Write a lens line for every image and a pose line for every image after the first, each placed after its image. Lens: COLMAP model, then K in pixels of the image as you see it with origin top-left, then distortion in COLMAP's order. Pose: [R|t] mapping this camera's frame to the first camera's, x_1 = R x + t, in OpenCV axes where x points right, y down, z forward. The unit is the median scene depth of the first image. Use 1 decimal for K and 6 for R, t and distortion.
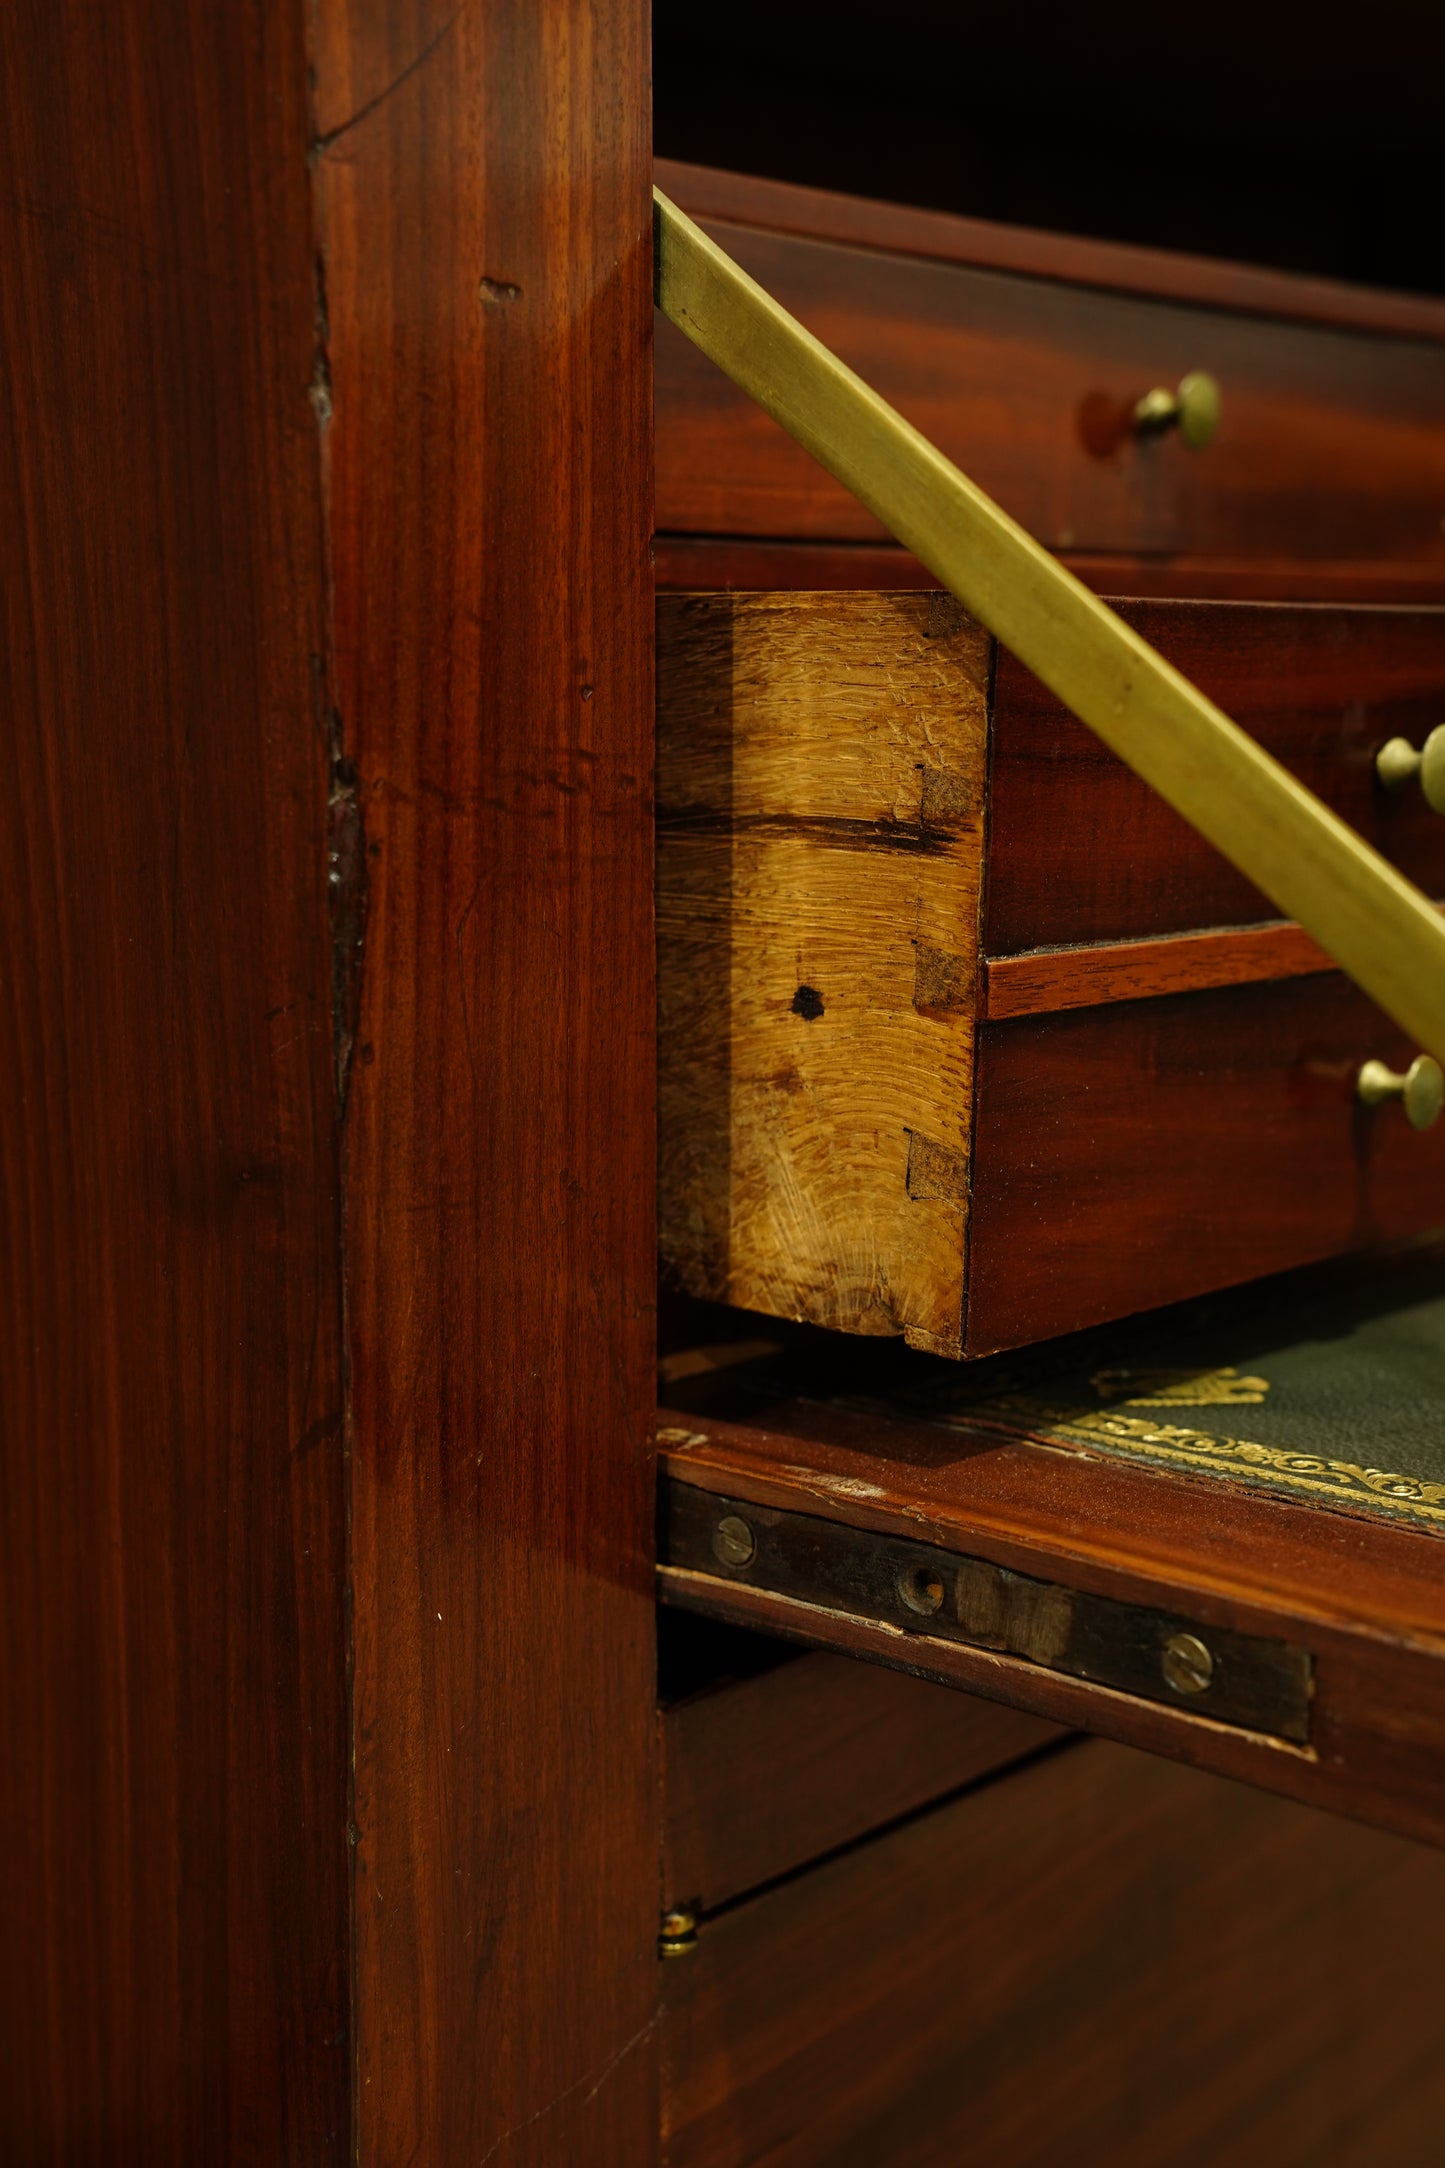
lens RADIAL K [[2622.6, 0, 711.2], [0, 2622.6, 1087.4], [0, 0, 1]] dist [0.155727, 0.000000]
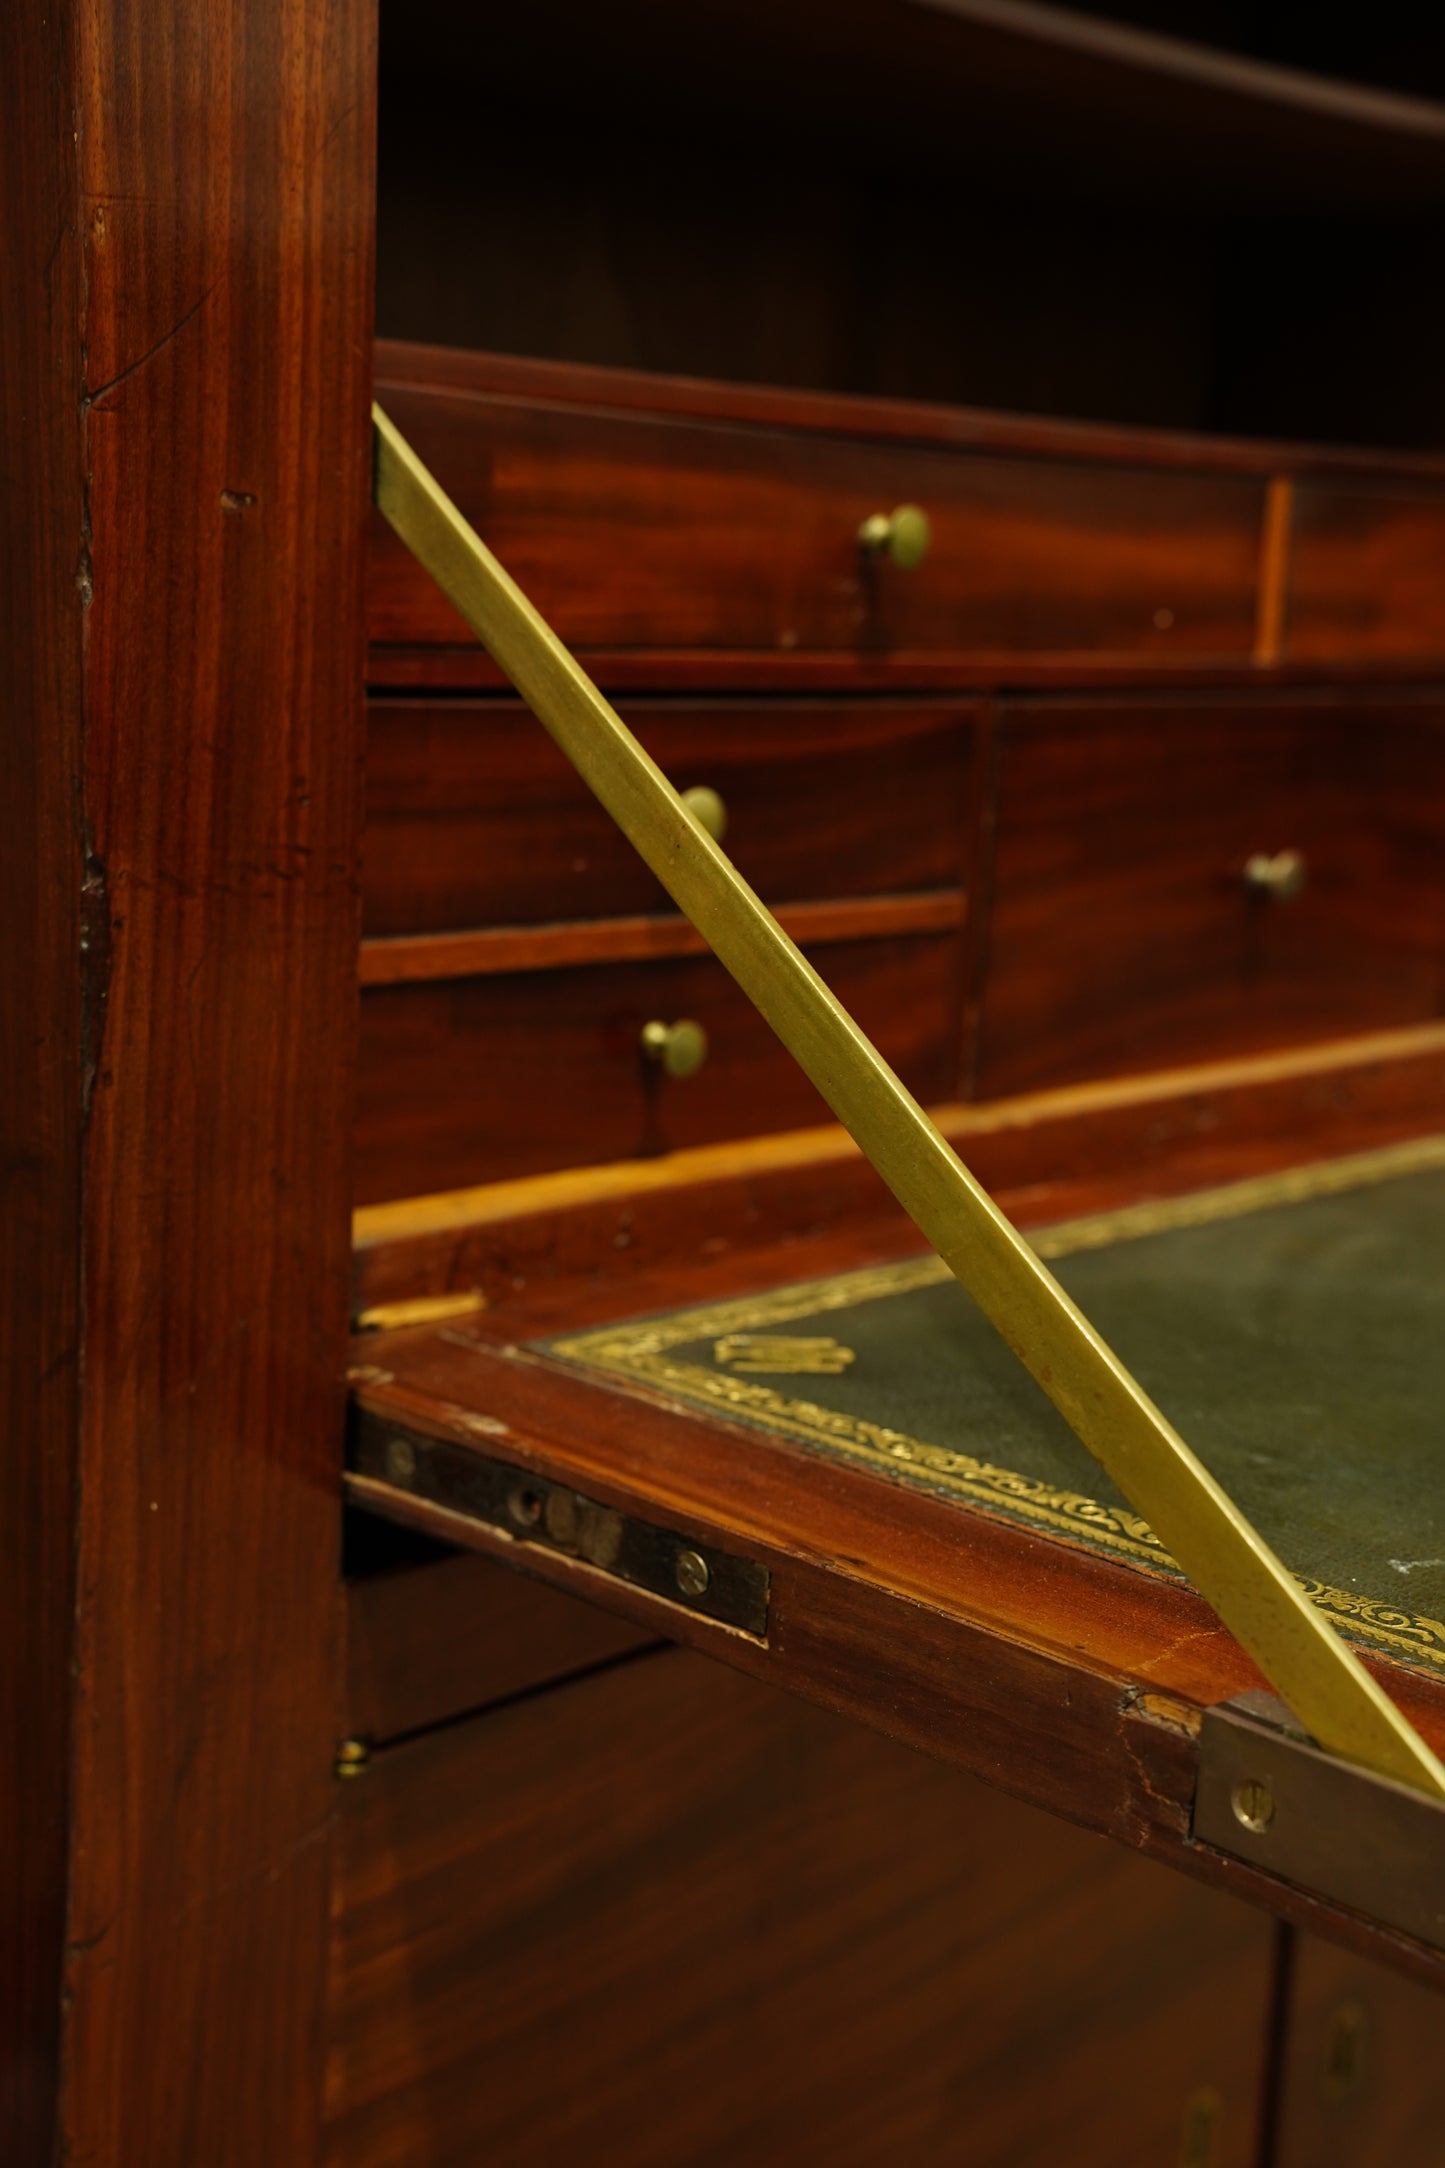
lens RADIAL K [[2622.6, 0, 707.1], [0, 2622.6, 1079.4], [0, 0, 1]] dist [0.155727, 0.000000]
pose [[0.998282, 0.057531, -0.011107, 0.174175], [-0.056994, 0.997415, 0.043771, -0.083558], [0.013596, -0.043063, 0.998980, -0.294620]]
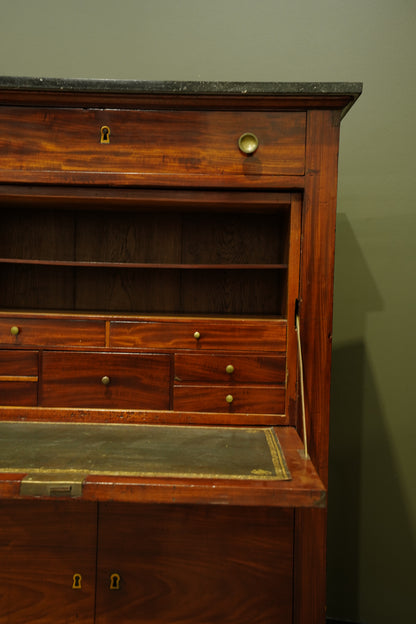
lens RADIAL K [[754.8, 0, 207.3], [0, 754.8, 314.4], [0, 0, 1]] dist [0.155727, 0.000000]
pose [[0.677282, 0.047257, -0.734204, 3.893839], [-0.142199, 0.987526, -0.067612, -0.328453], [0.721851, 0.150195, 0.675554, -0.521135]]
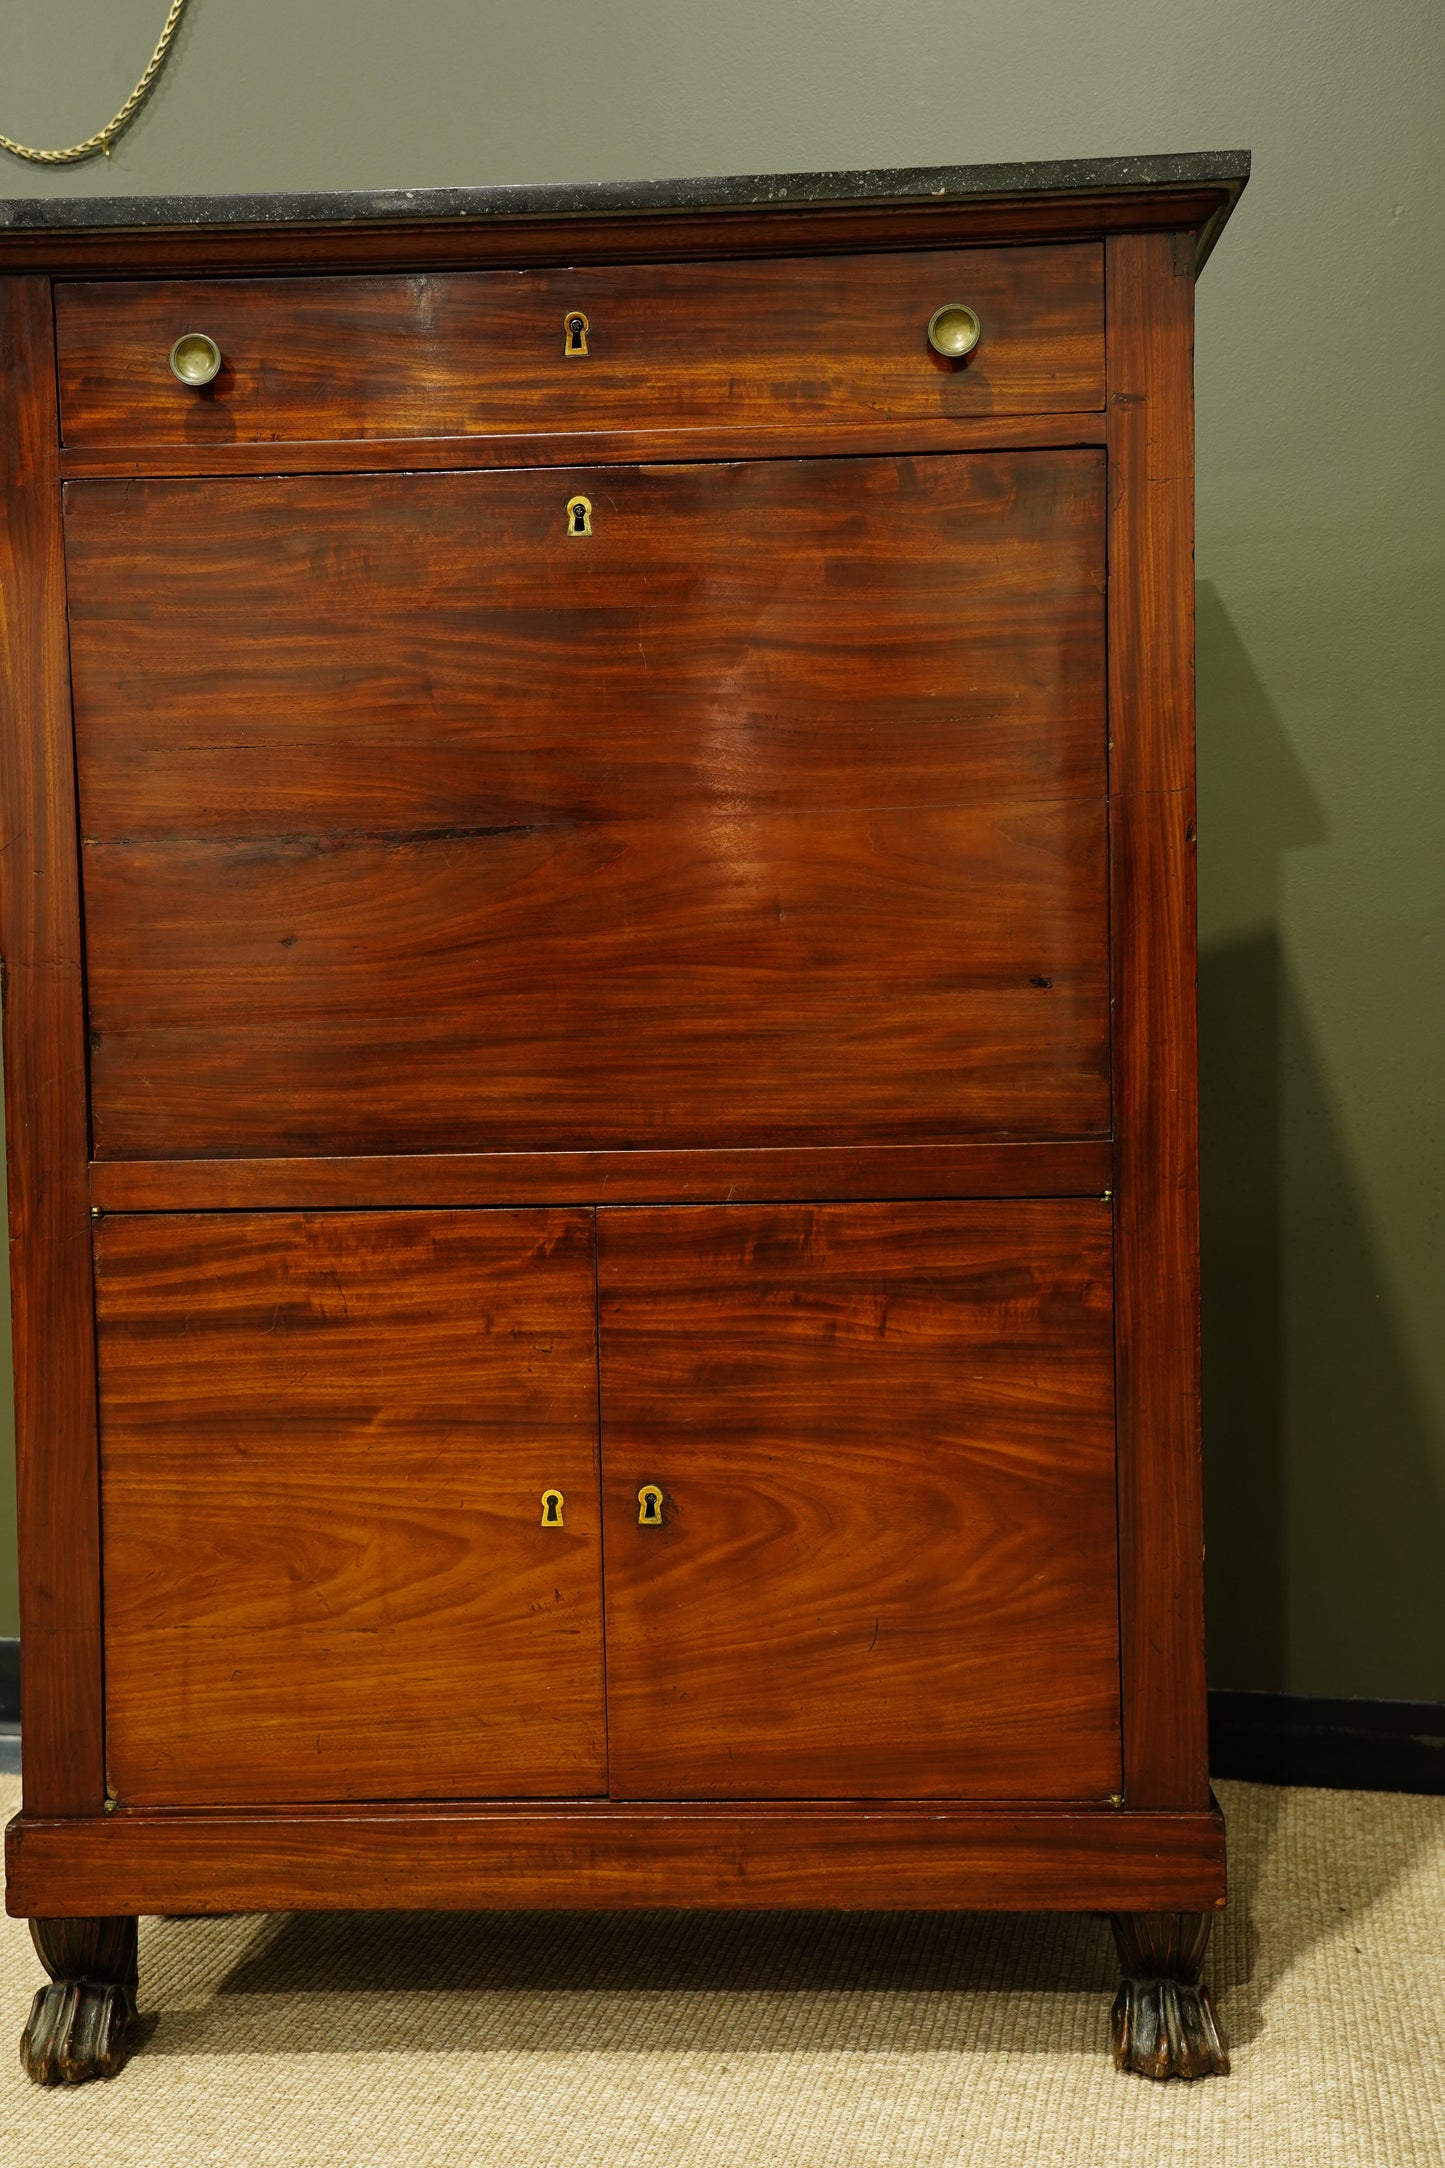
lens RADIAL K [[2312.9, 0, 721.1], [0, 2312.9, 1093.2], [0, 0, 1]] dist [0.080635, 0.000000]
pose [[0.658468, 0.015433, -0.752450, 4.256781], [-0.102167, 0.992368, -0.069053, 0.318527], [0.745642, 0.122345, 0.655019, -0.978512]]
